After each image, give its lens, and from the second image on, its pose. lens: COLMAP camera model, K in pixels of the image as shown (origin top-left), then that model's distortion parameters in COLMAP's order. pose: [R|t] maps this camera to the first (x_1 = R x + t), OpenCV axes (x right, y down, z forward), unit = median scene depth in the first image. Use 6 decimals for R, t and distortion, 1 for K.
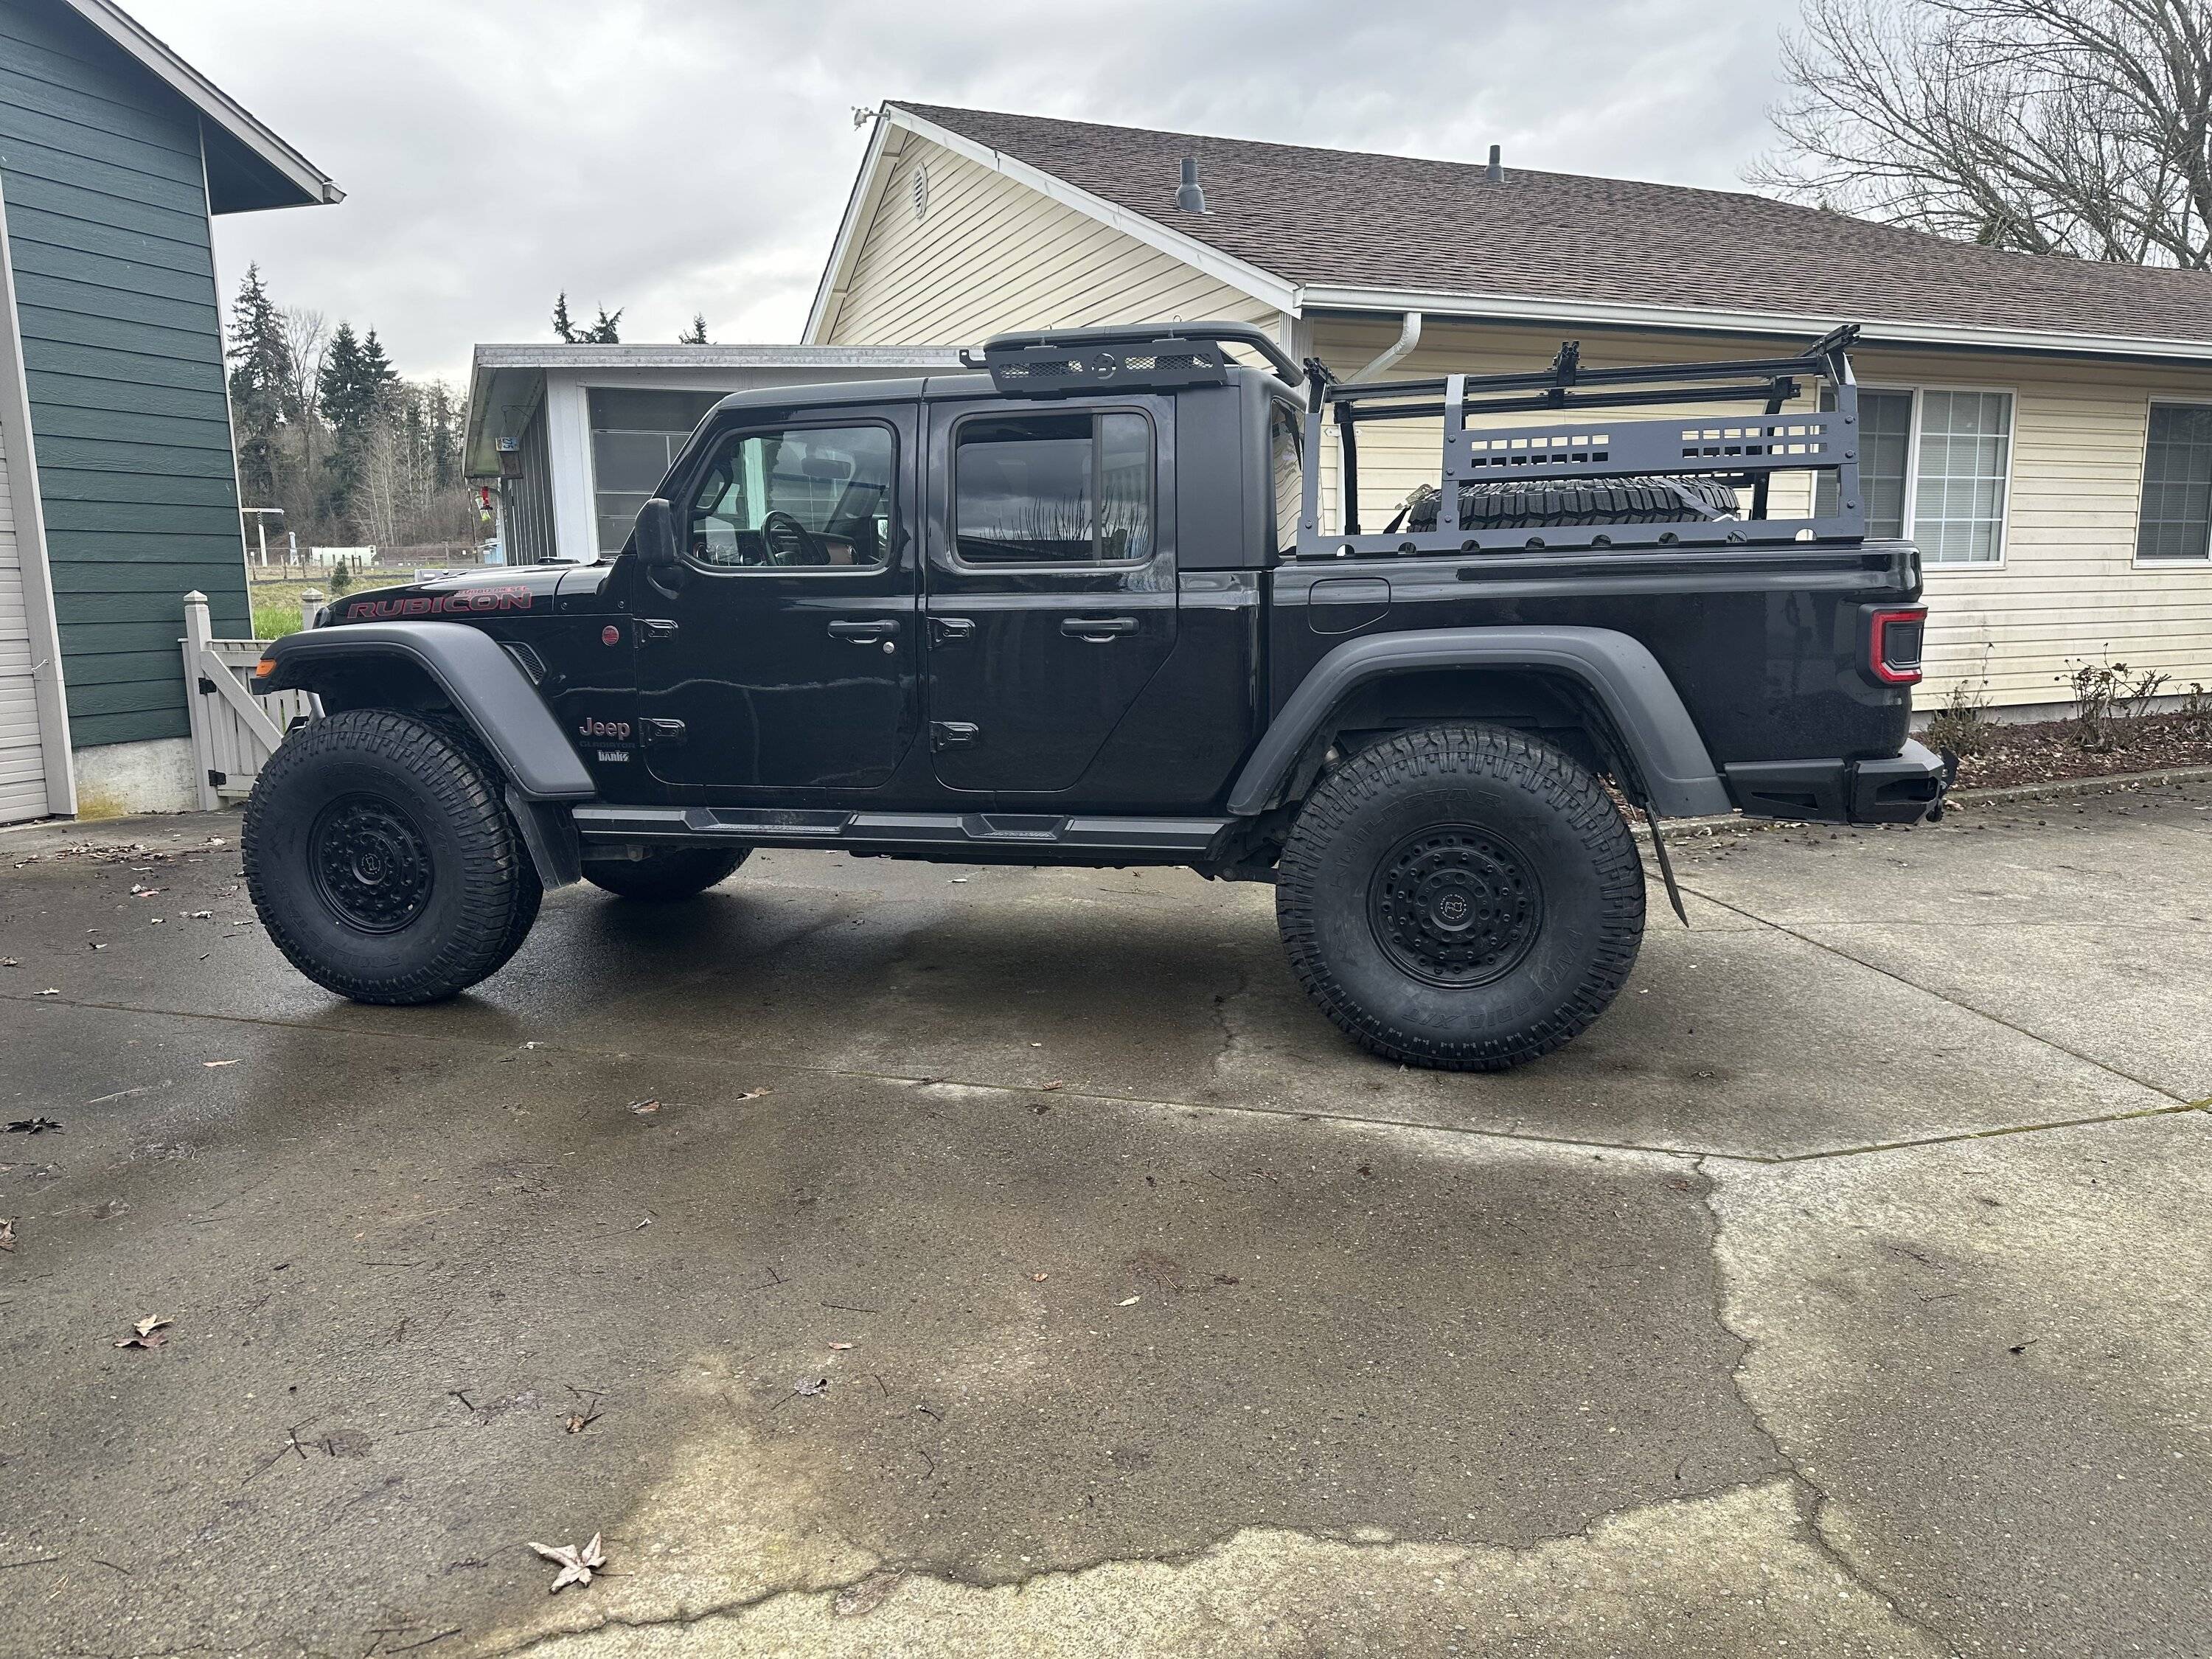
lens RADIAL K [[1514.4, 0, 1116.2], [0, 1514.4, 822.1], [0, 0, 1]] dist [0.077623, -0.114358]
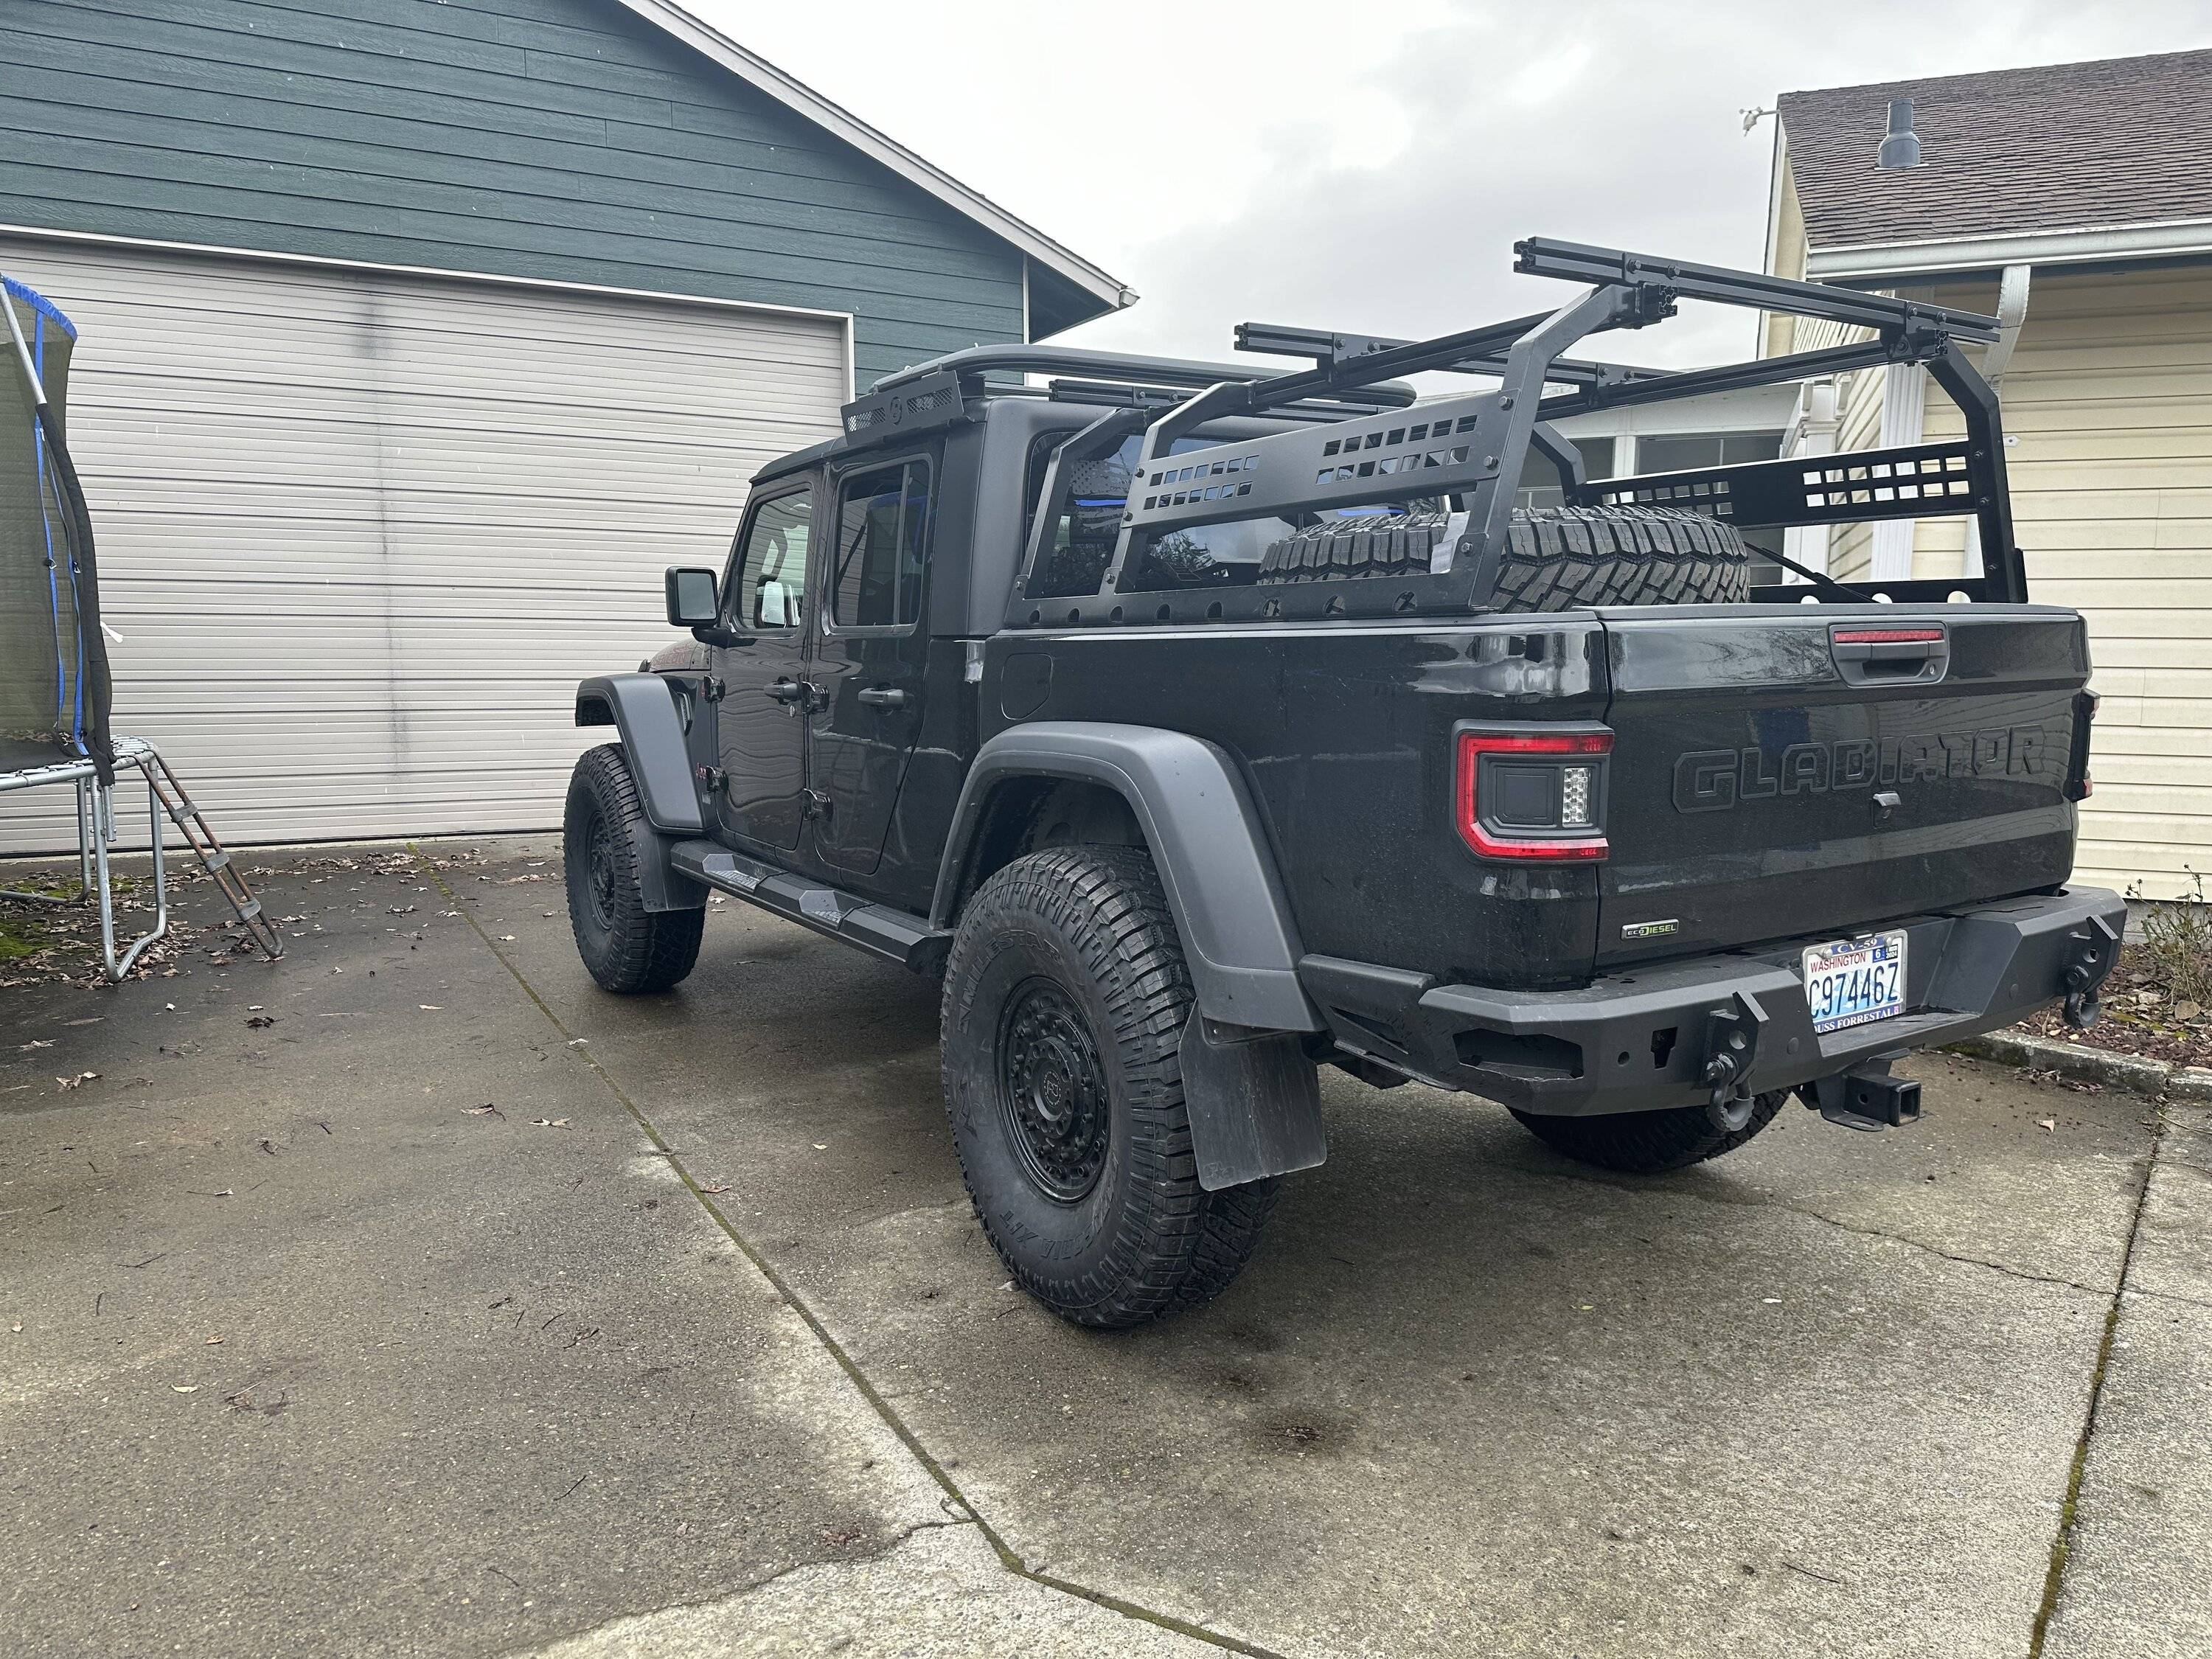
lens RADIAL K [[1548.2, 0, 1100.1], [0, 1548.2, 774.0], [0, 0, 1]] dist [0.037494, -0.041830]
pose [[0.720770, 0.076056, -0.688989, 0.771661], [-0.120574, 0.992566, -0.016569, -0.090715], [0.682607, 0.095016, 0.724583, 0.455424]]
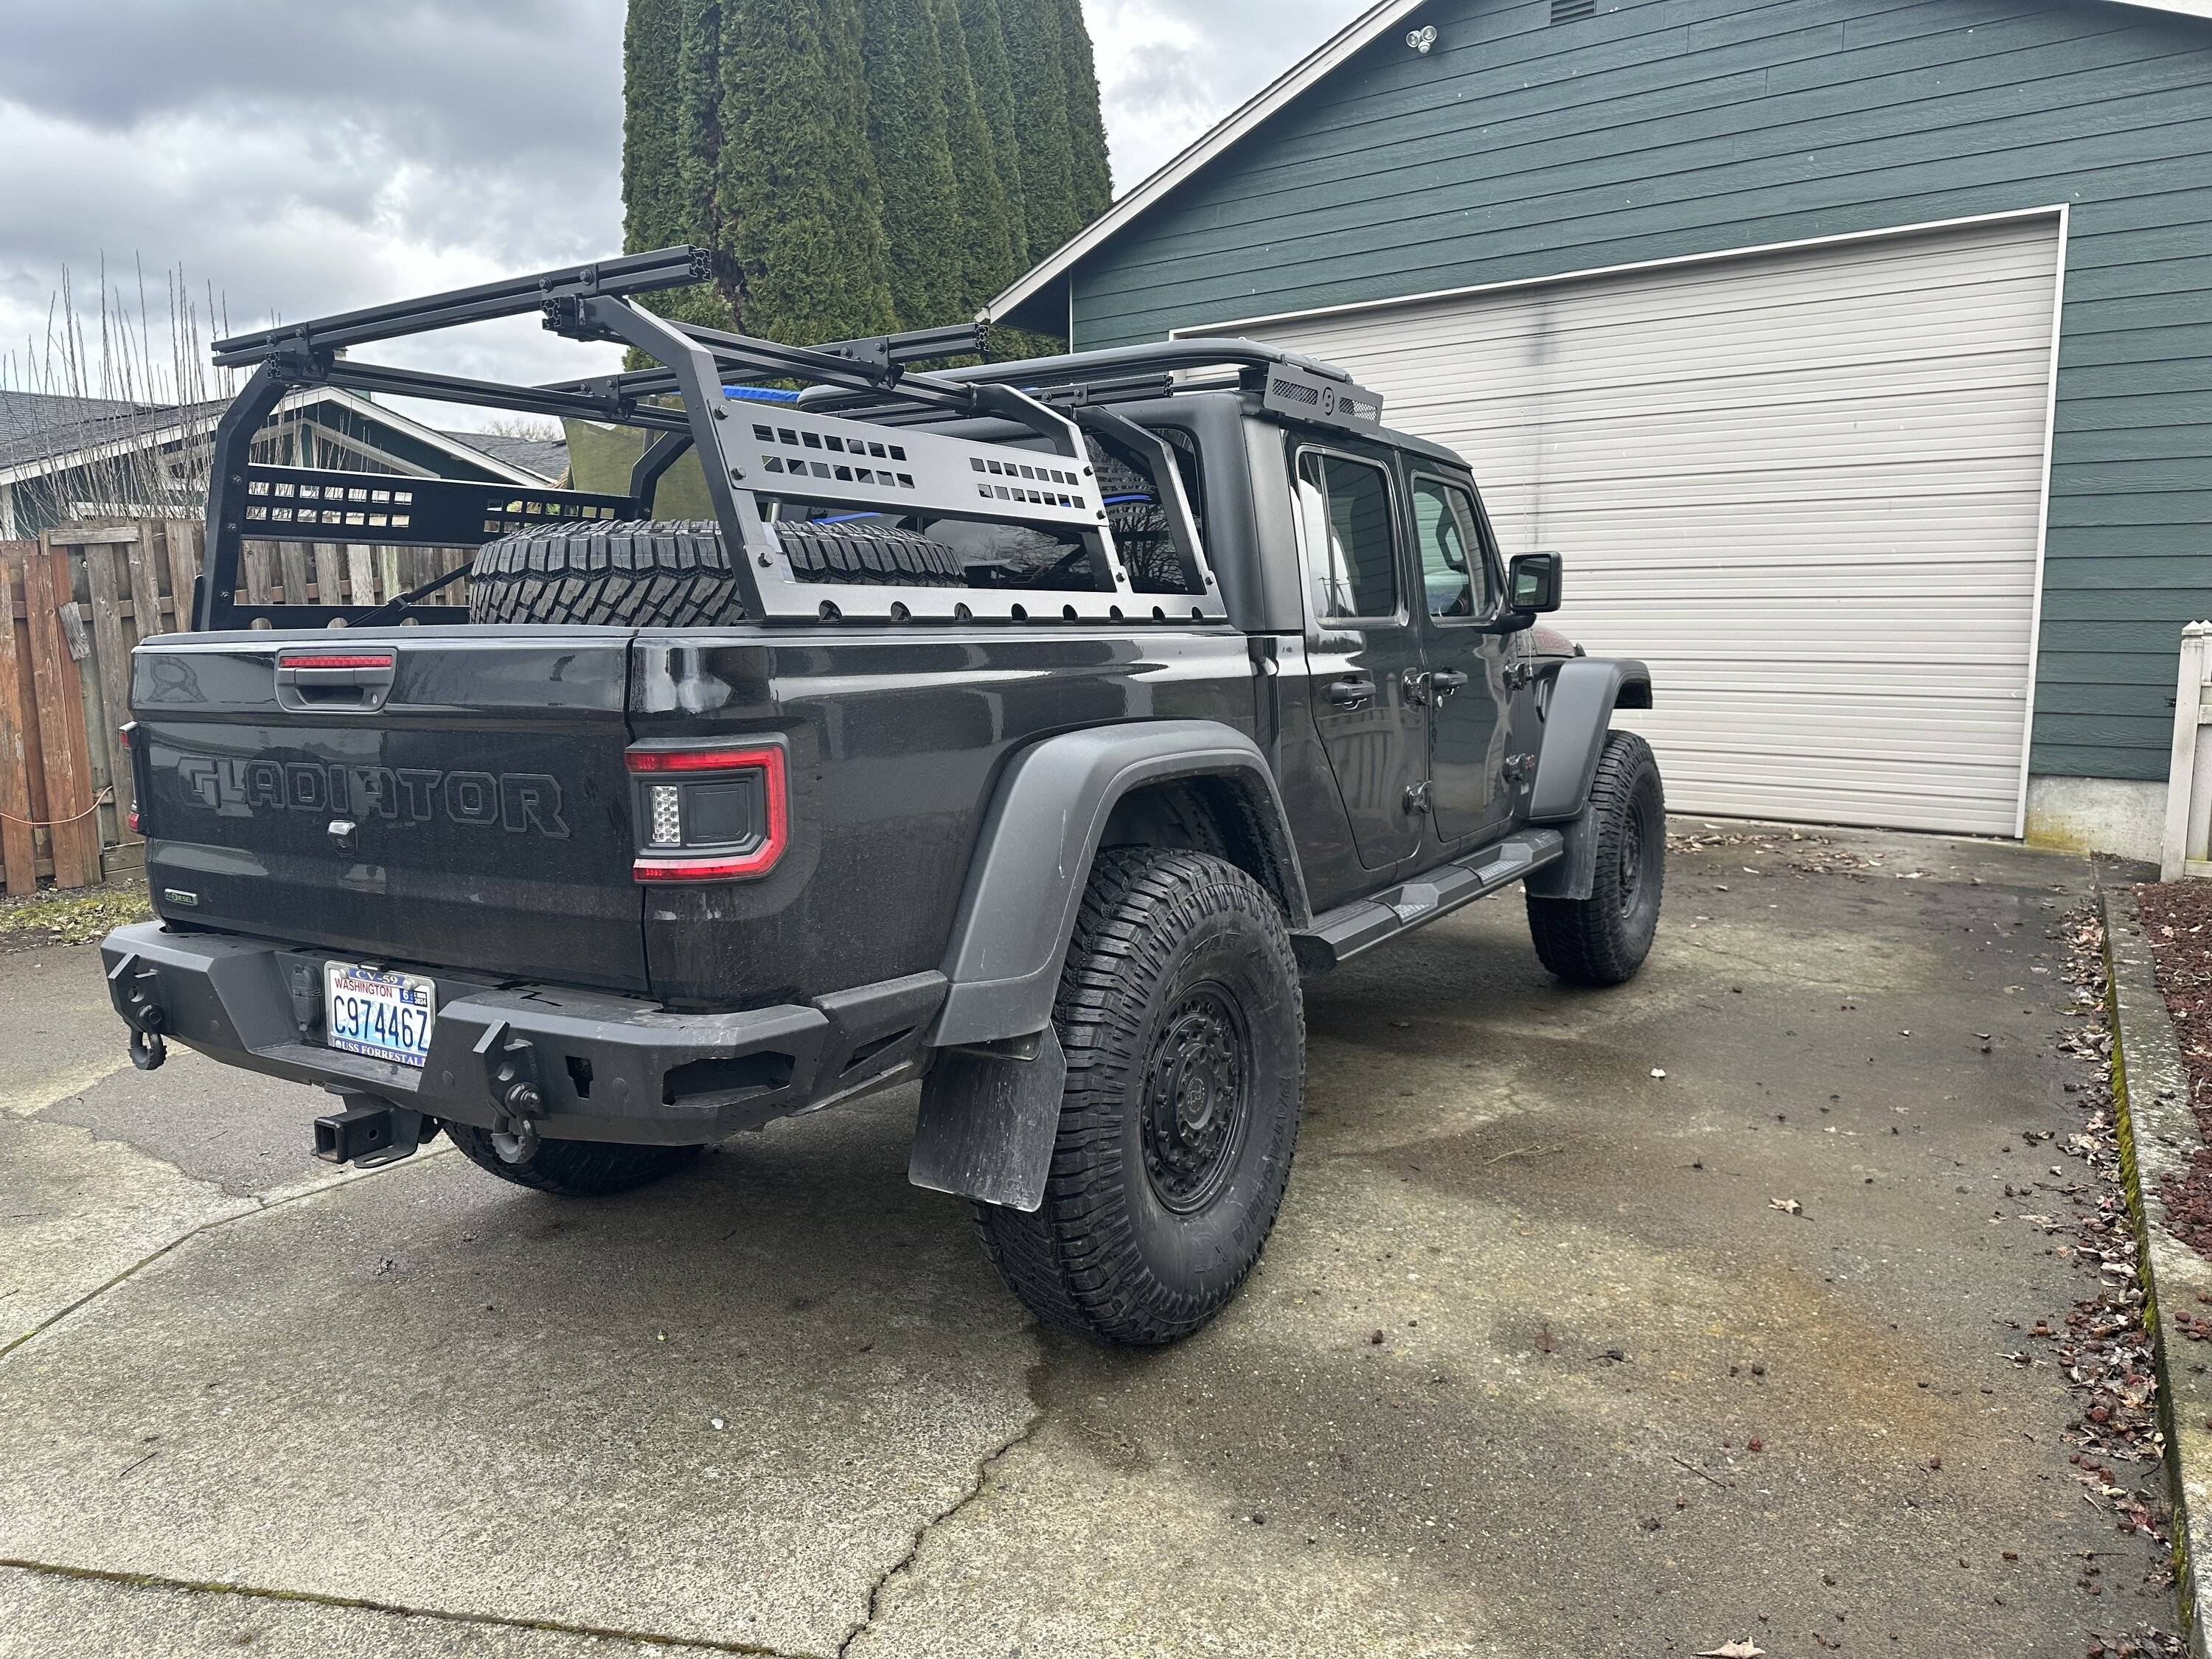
lens RADIAL K [[1572.6, 0, 1112.9], [0, 1572.6, 757.6], [0, 0, 1]] dist [0.006637, -0.002615]
pose [[-0.314928, 0.105006, -0.943289, 1.060790], [-0.137550, 0.978319, 0.154828, -0.298270], [0.939096, 0.178509, -0.293656, 1.611594]]
